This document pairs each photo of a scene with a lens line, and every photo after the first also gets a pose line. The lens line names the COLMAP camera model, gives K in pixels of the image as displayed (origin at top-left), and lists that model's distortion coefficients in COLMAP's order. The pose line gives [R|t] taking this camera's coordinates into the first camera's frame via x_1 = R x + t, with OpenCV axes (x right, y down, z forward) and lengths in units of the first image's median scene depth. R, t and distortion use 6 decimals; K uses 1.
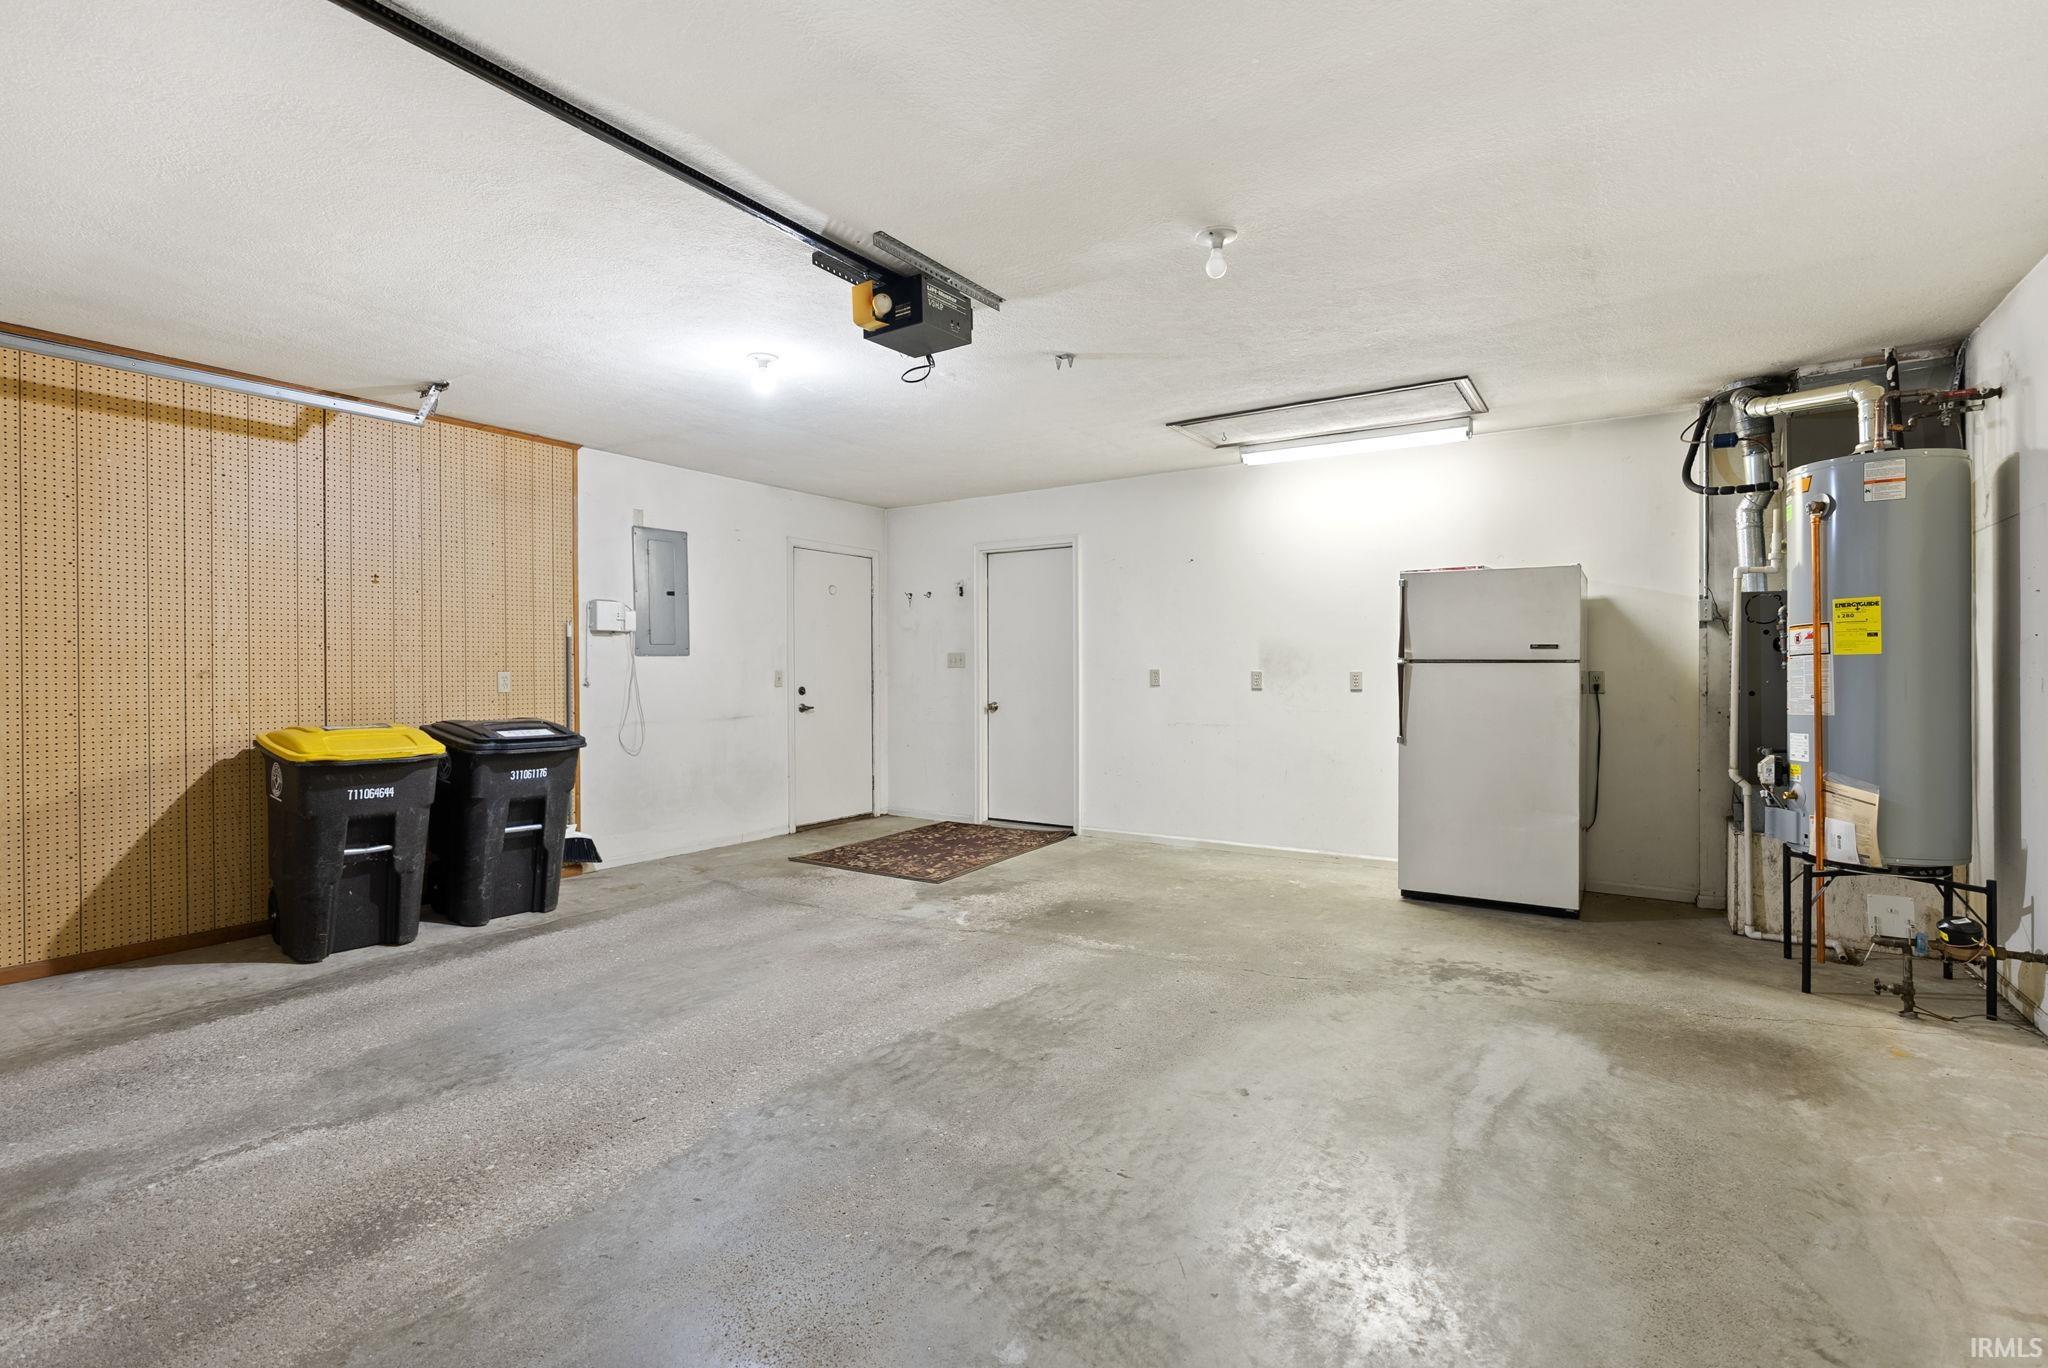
lens RADIAL K [[918.0, 0, 1033.7], [0, 918.0, 659.4], [0, 0, 1]] dist [-0.000223, 0.000604]
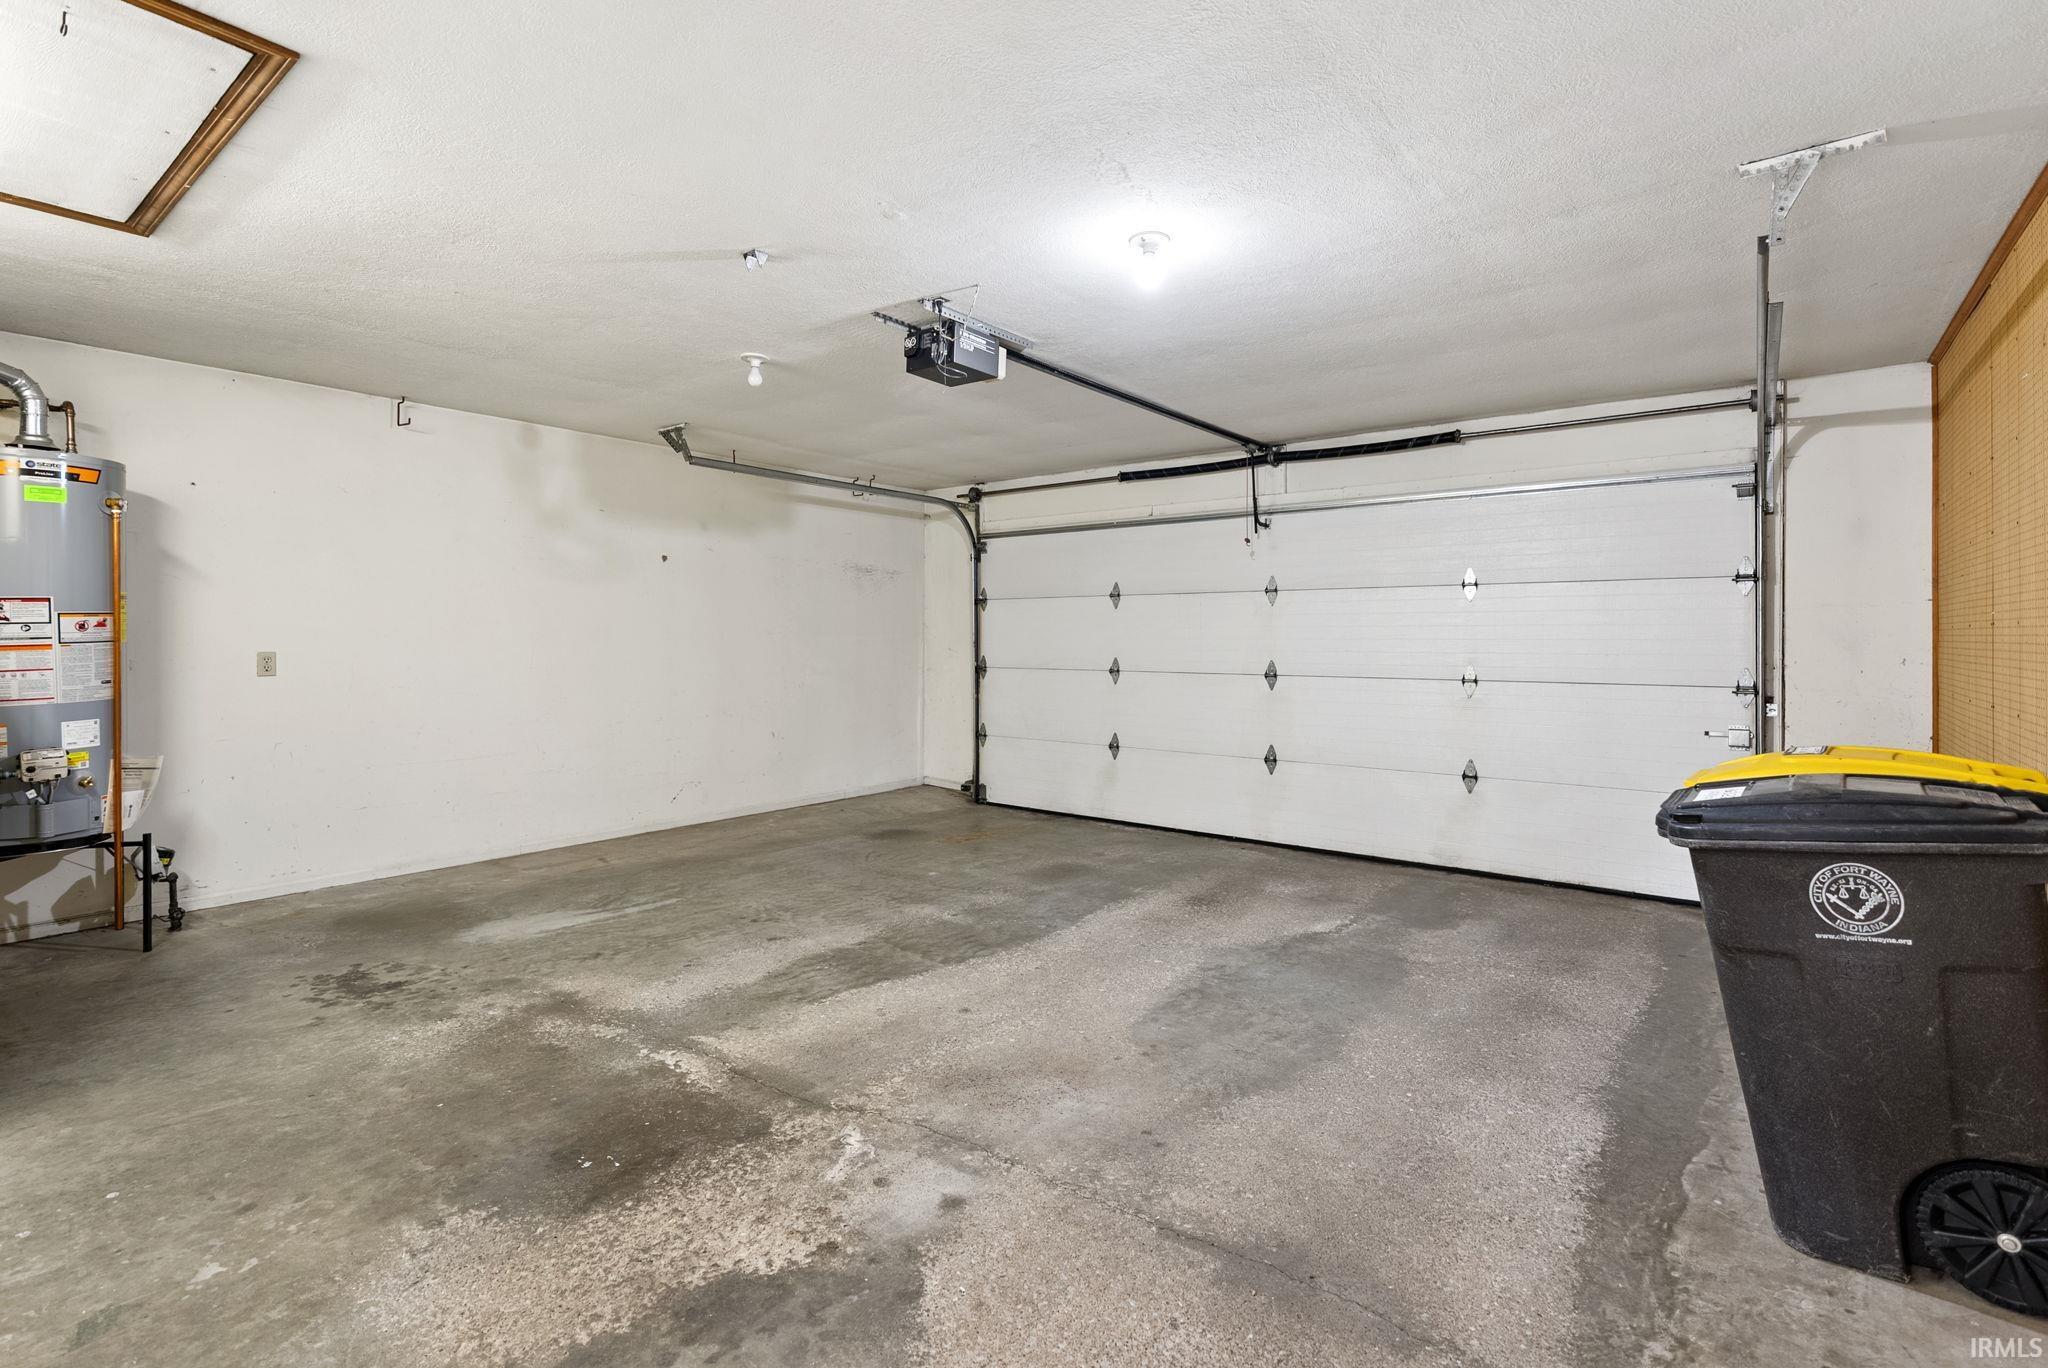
lens RADIAL K [[918.0, 0, 1033.7], [0, 918.0, 659.4], [0, 0, 1]] dist [-0.000223, 0.000604]
pose [[-0.997005, -0.000042, 0.077334, -0.287455], [0.001277, 0.999855, 0.017005, -0.001944], [-0.077323, 0.017053, -0.996860, 1.946094]]
